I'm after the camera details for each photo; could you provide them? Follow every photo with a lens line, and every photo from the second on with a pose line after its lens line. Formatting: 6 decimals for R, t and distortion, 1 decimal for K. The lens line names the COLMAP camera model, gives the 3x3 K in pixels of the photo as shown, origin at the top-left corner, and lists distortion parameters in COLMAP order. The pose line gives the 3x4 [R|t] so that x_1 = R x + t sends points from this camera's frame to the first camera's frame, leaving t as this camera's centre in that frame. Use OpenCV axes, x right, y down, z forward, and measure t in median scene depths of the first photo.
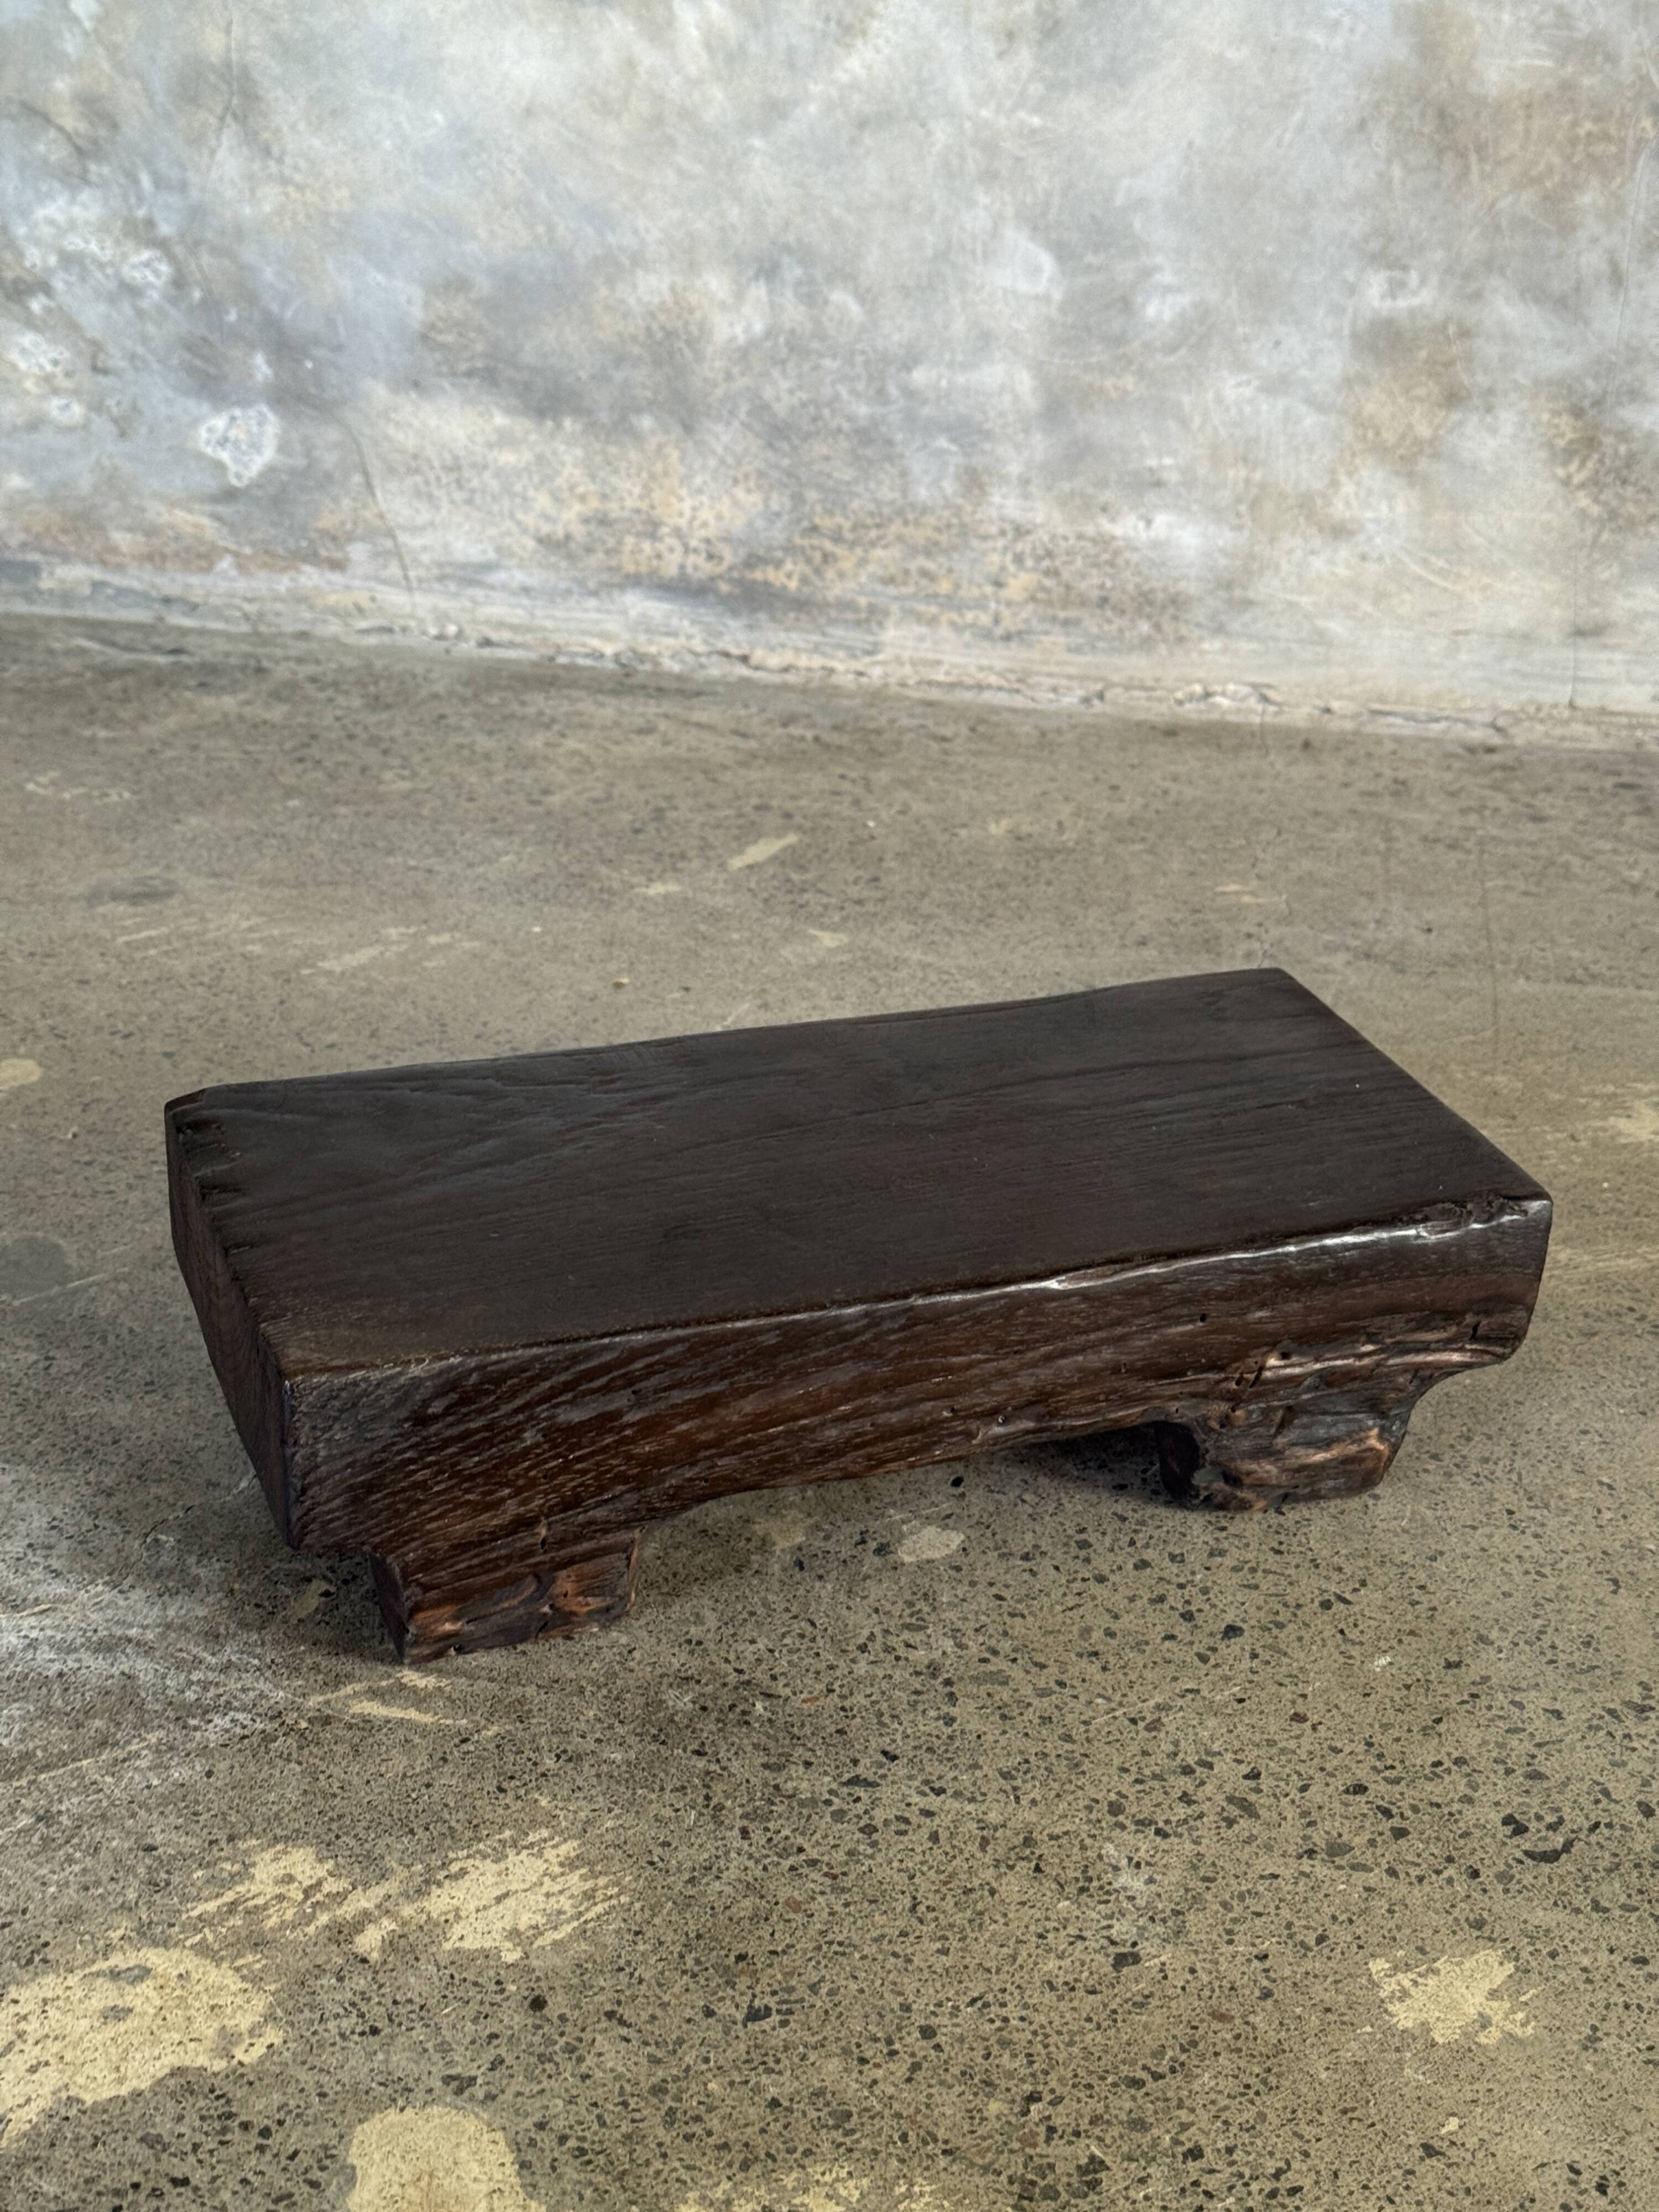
lens RADIAL K [[3085.6, 0, 836.2], [0, 3085.6, 1126.5], [0, 0, 1]] dist [0.115544, 0.000000]
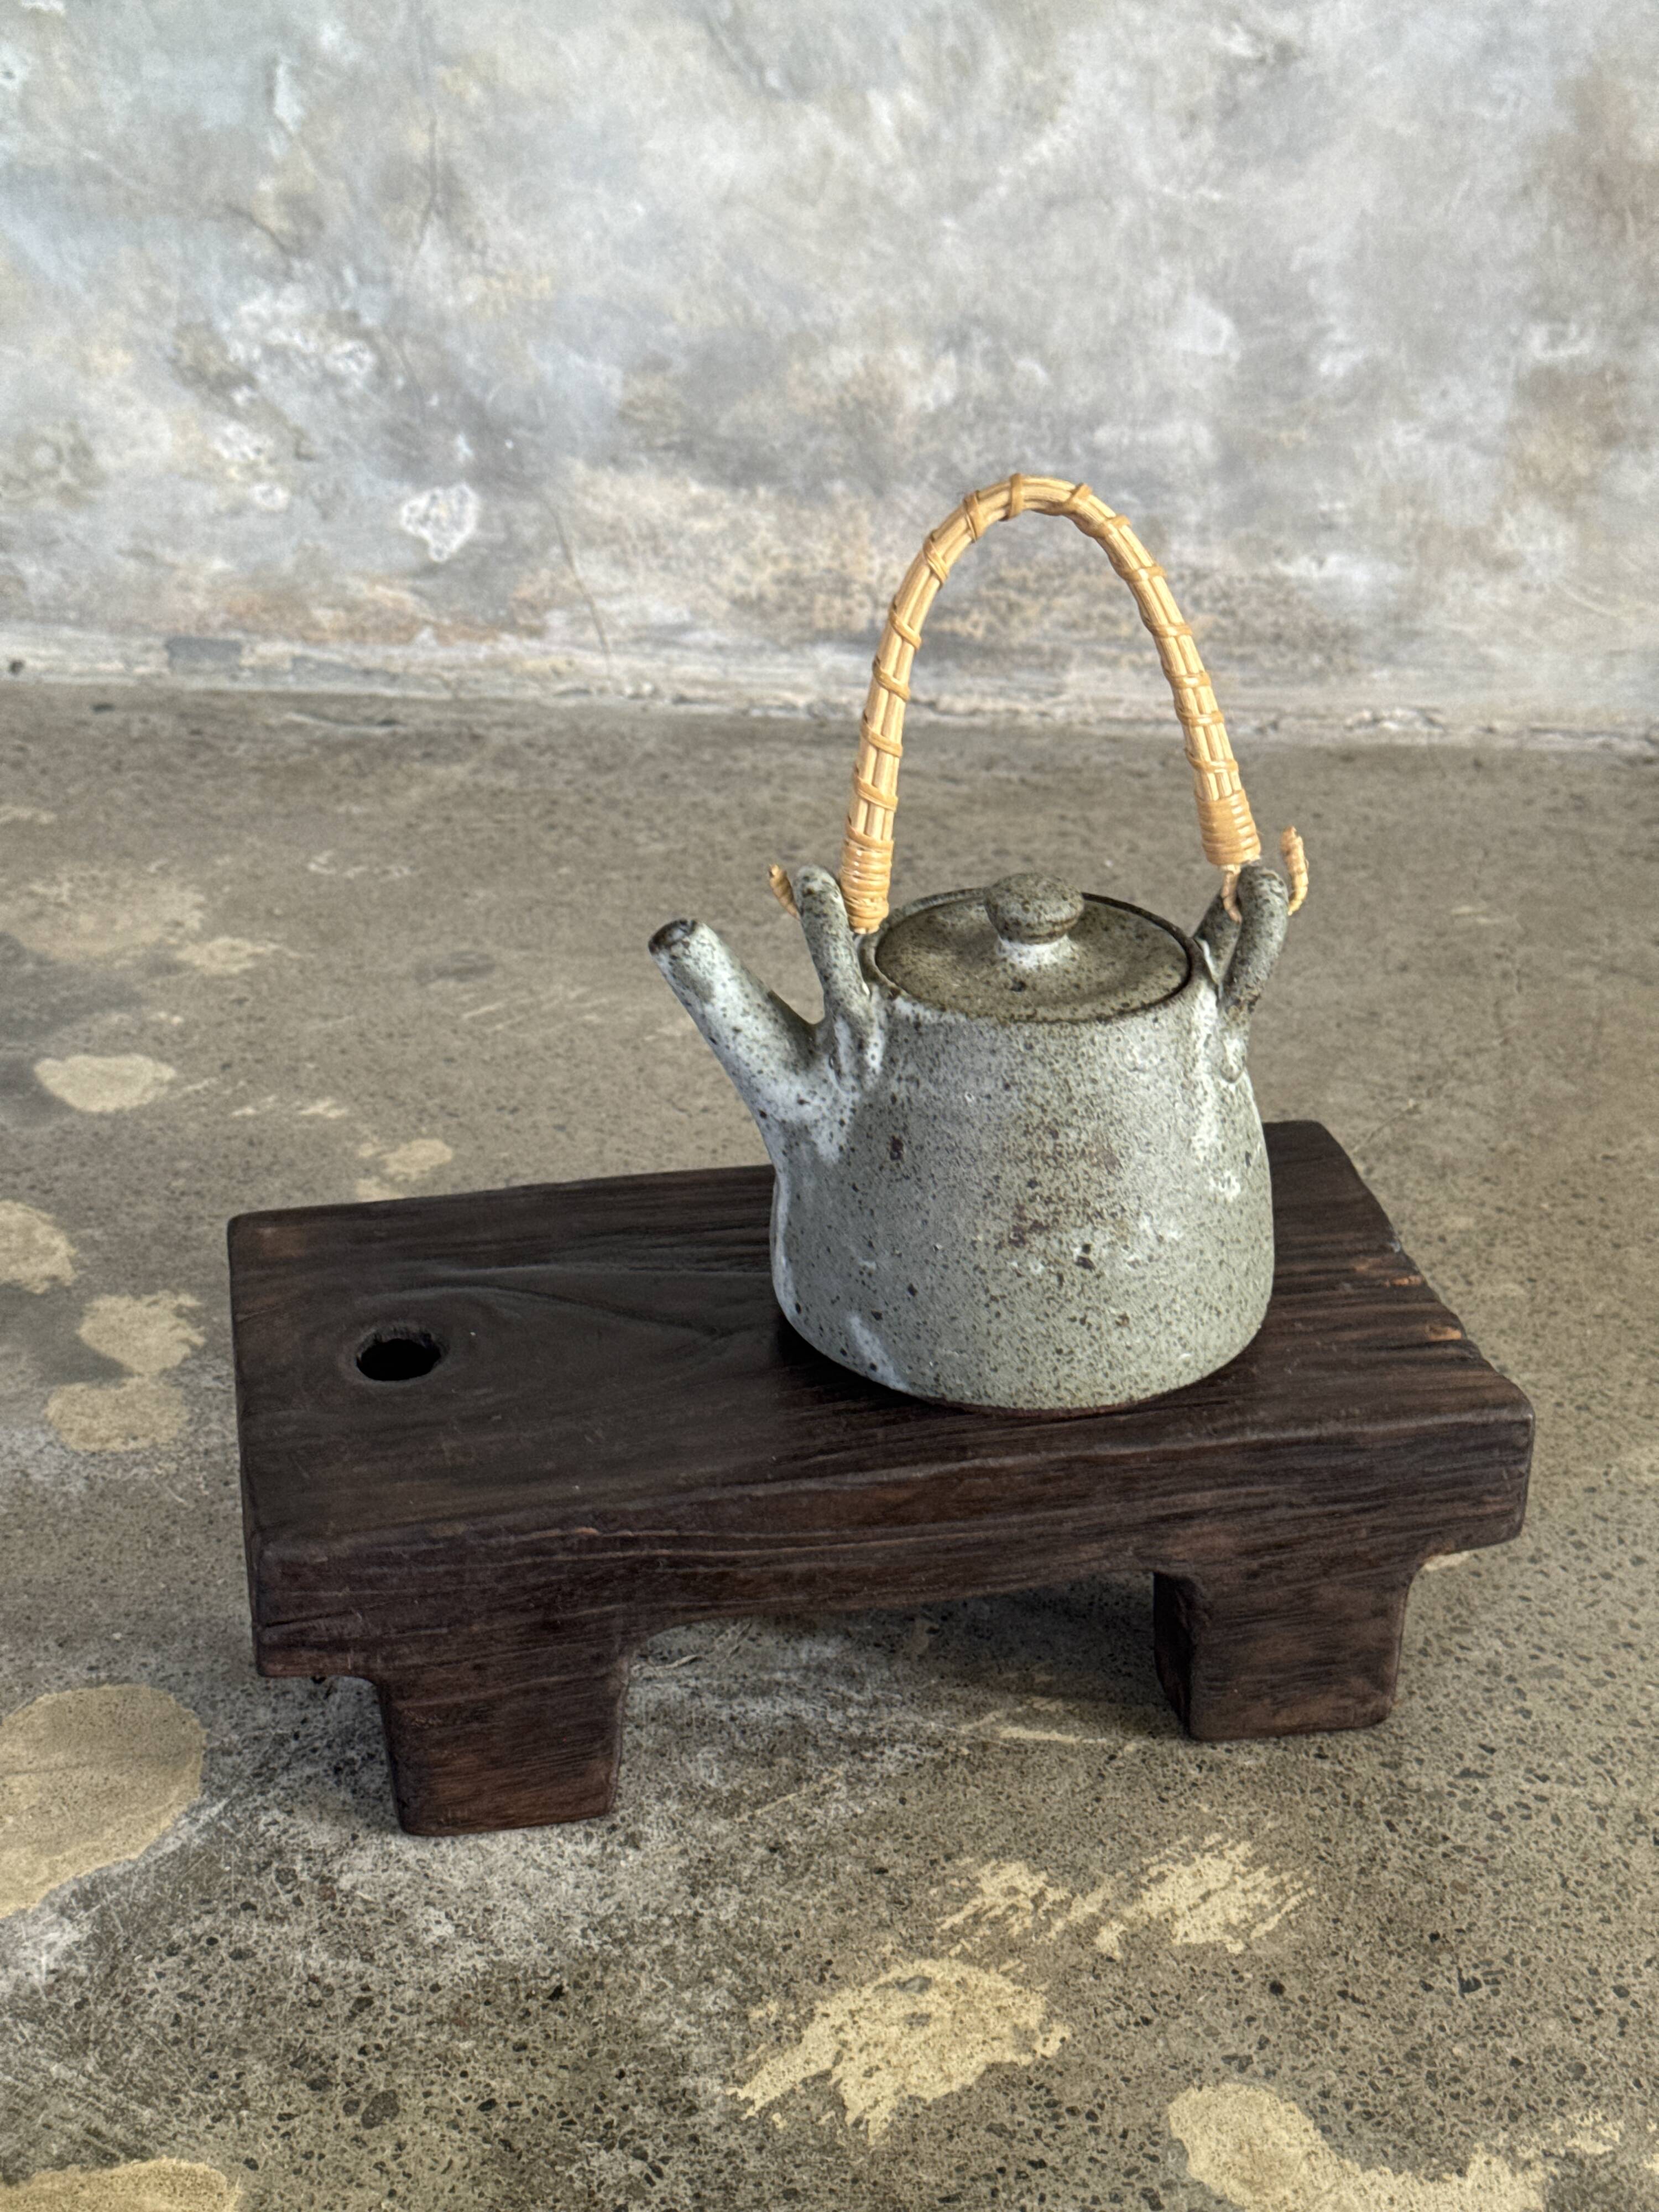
lens RADIAL K [[3085.6, 0, 848.9], [0, 3085.6, 1122.5], [0, 0, 1]] dist [0.115544, 0.000000]
pose [[0.996110, -0.053725, 0.069848, -0.257815], [0.052765, 0.998486, 0.015512, -0.048989], [-0.070576, -0.011766, 0.997437, -0.098394]]
